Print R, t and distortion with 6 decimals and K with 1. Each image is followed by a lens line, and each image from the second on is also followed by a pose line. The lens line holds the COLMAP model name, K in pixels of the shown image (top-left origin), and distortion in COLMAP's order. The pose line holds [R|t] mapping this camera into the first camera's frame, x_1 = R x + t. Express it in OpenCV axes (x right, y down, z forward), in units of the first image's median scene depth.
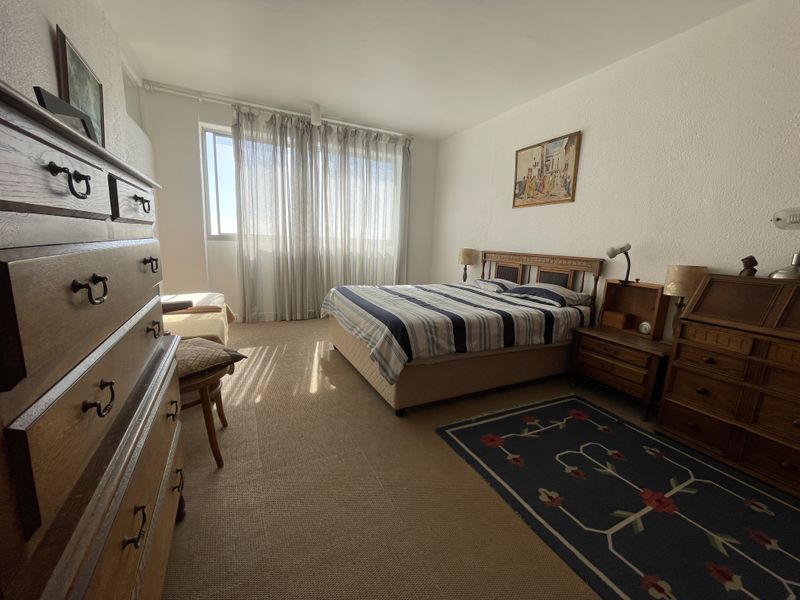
lens RADIAL K [[324.3, 0, 400.0], [0, 324.3, 300.0], [0, 0, 1]] dist [-0.001252, -0.000104]
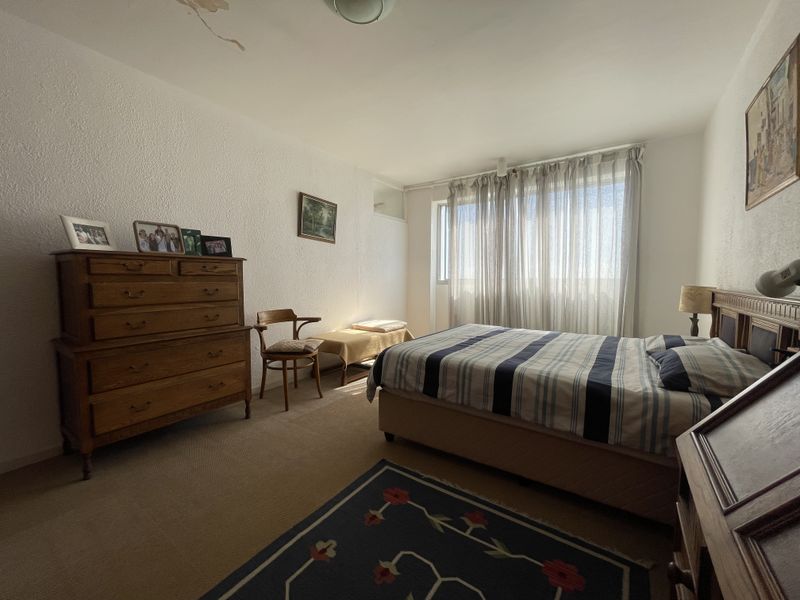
lens RADIAL K [[324.3, 0, 400.0], [0, 324.3, 300.0], [0, 0, 1]] dist [-0.001252, -0.000104]
pose [[0.486148, 0.013980, -0.873765, 0.537999], [-0.137683, 0.988609, -0.060788, -0.021666], [0.862962, 0.149855, 0.482535, 0.256604]]
